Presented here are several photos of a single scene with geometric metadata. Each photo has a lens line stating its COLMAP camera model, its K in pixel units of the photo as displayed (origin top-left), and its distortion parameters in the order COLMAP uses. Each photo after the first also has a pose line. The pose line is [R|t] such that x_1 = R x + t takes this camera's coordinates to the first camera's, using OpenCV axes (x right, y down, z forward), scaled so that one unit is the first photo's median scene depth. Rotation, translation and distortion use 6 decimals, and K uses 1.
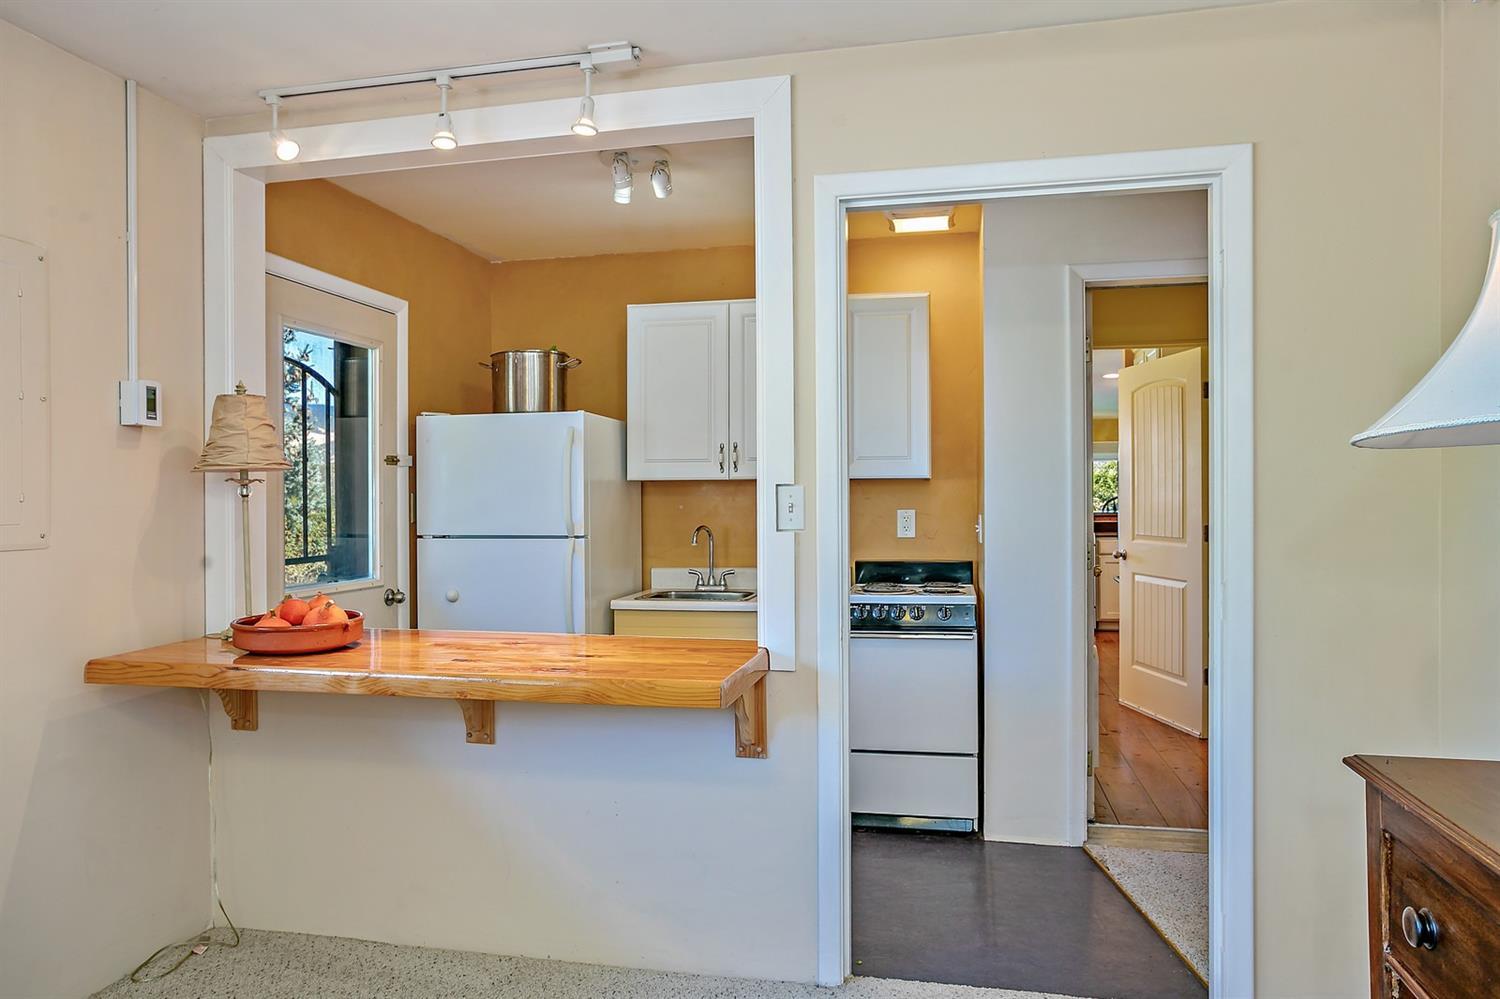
lens RADIAL K [[970.0, 0, 750.0], [0, 970.0, 499.5], [0, 0, 1]] dist [-0.034349, 0.000947]
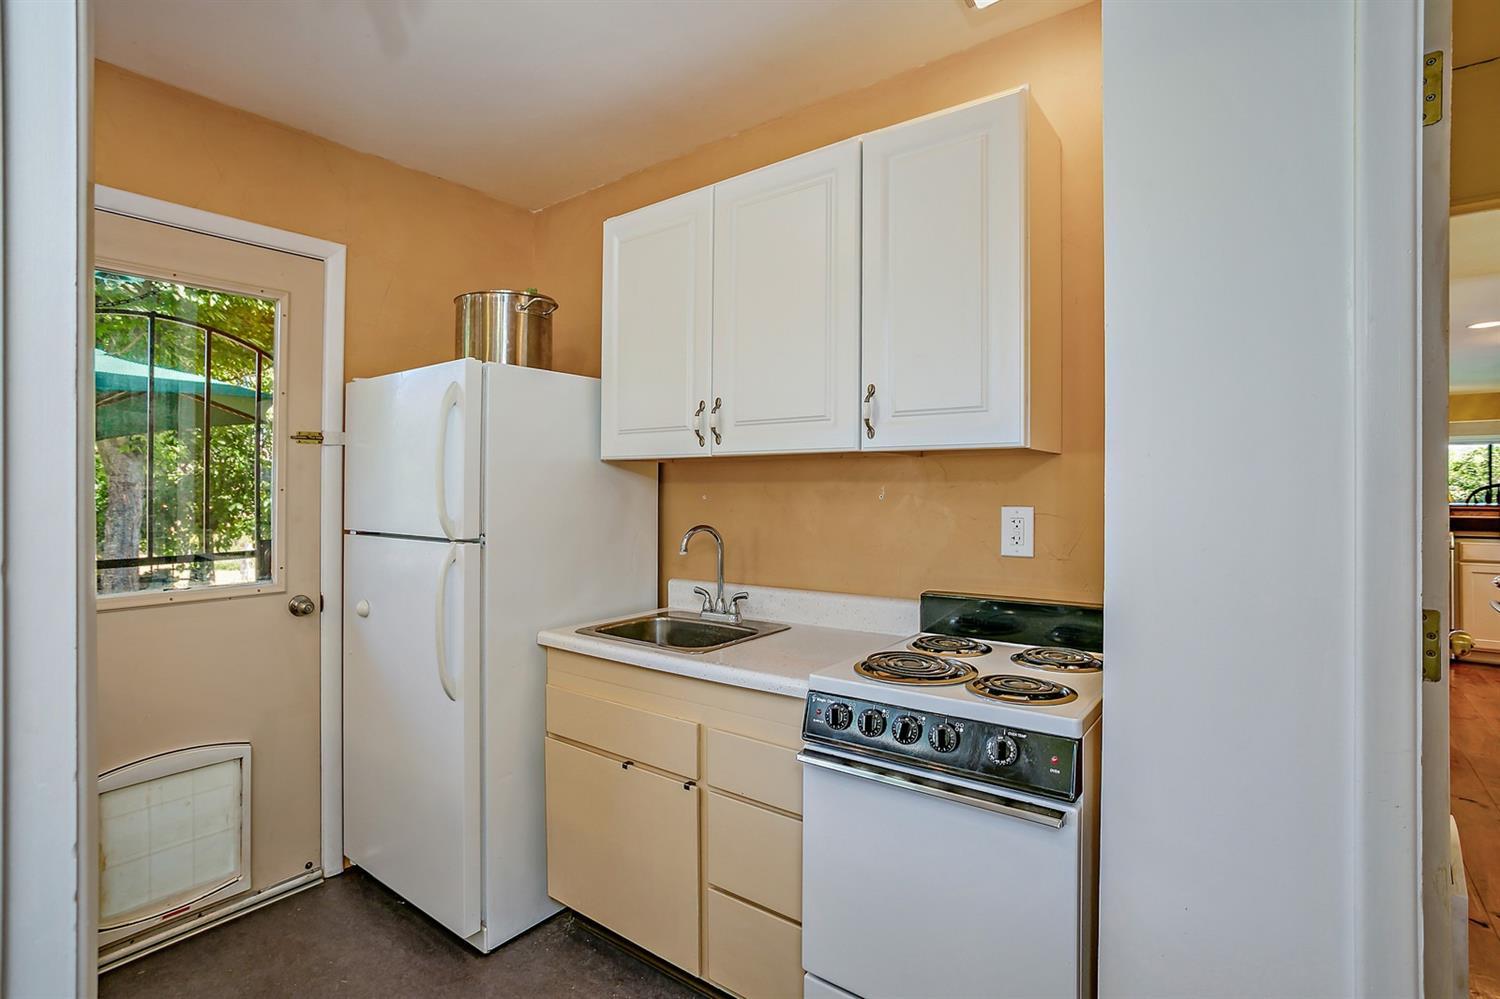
lens RADIAL K [[725.8, 0, 743.5], [0, 725.8, 484.9], [0, 0, 1]] dist [-0.072901, 0.039372]
pose [[0.900816, 0.005269, -0.434169, 0.199815], [-0.004222, 0.999985, 0.003376, -0.003235], [0.434180, -0.001208, 0.900825, 0.552978]]
